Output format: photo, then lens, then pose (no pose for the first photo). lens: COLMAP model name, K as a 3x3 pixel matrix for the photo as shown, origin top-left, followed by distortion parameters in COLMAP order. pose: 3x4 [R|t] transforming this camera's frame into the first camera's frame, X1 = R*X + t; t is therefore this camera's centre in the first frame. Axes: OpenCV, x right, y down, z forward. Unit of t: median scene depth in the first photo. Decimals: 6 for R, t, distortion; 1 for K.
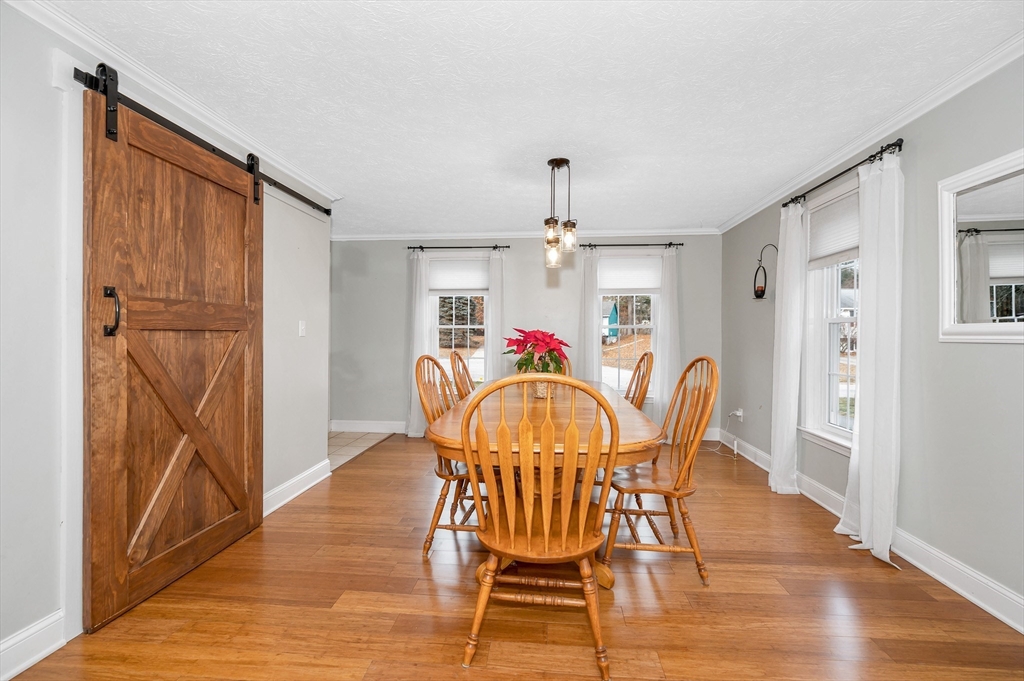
lens RADIAL K [[431.4, 0, 508.2], [0, 431.4, 335.0], [0, 0, 1]] dist [-0.003852, 0.001255]
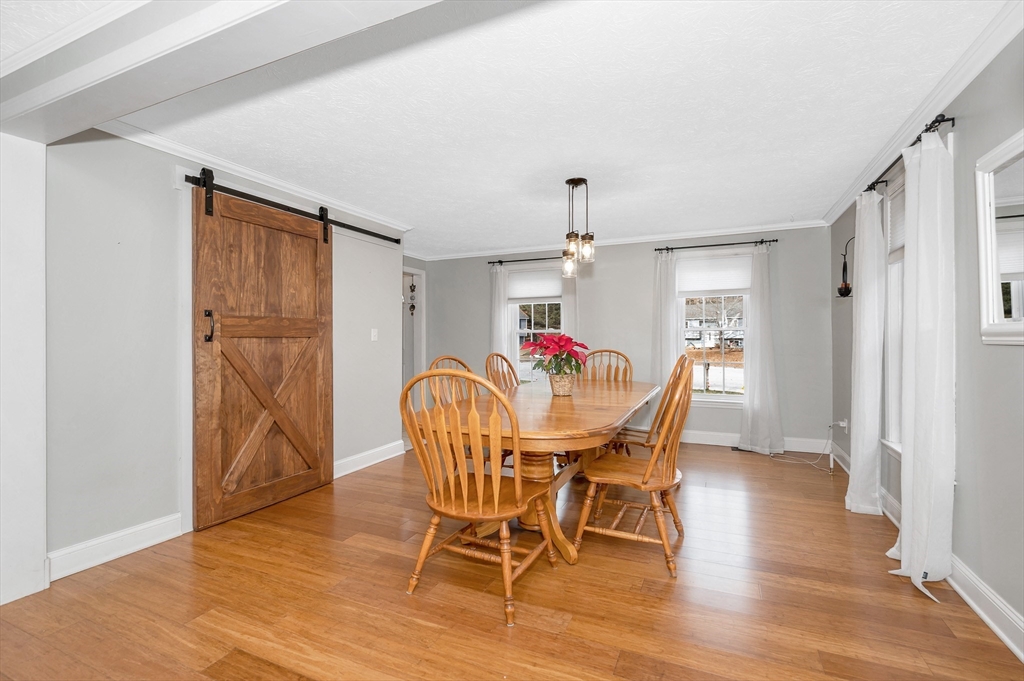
lens RADIAL K [[429.8, 0, 546.4], [0, 429.8, 334.5], [0, 0, 1]] dist [0.005043, -0.003849]
pose [[0.957961, -0.008535, -0.286770, 0.555670], [0.006205, 0.999940, -0.009031, -0.001427], [0.286830, 0.006872, 0.957957, -0.111733]]
